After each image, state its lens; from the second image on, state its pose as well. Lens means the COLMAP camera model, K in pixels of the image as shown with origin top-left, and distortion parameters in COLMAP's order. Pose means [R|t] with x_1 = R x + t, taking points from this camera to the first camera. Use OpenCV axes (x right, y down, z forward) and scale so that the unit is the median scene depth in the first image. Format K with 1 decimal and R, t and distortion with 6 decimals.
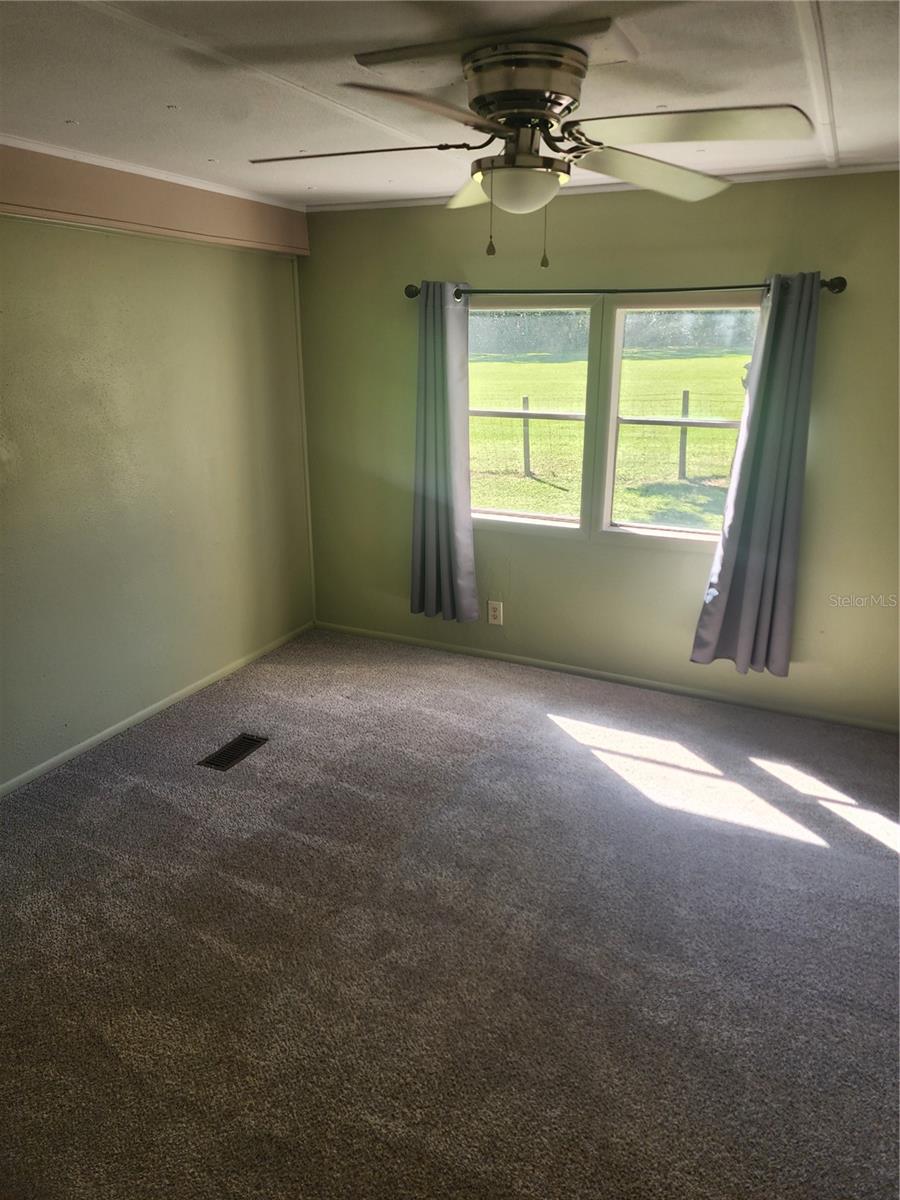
lens RADIAL K [[813.4, 0, 450.0], [0, 813.4, 600.0], [0, 0, 1]] dist [0.049368, -0.000426]
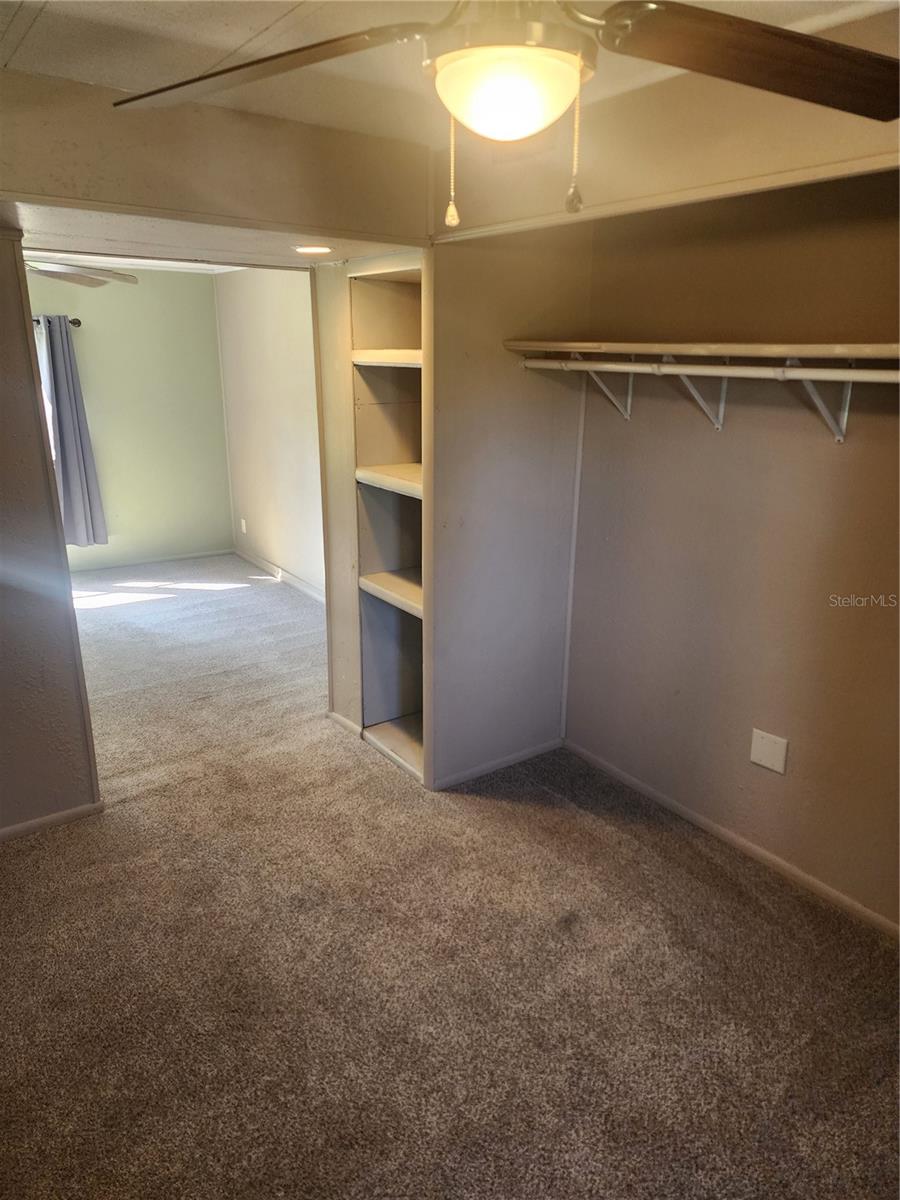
lens RADIAL K [[813.4, 0, 450.0], [0, 813.4, 600.0], [0, 0, 1]] dist [0.049368, -0.000426]
pose [[0.503750, -0.251874, 0.826314, -0.814577], [0.265461, 0.955400, 0.129388, 0.203810], [-0.822050, 0.154175, 0.548146, -0.629099]]
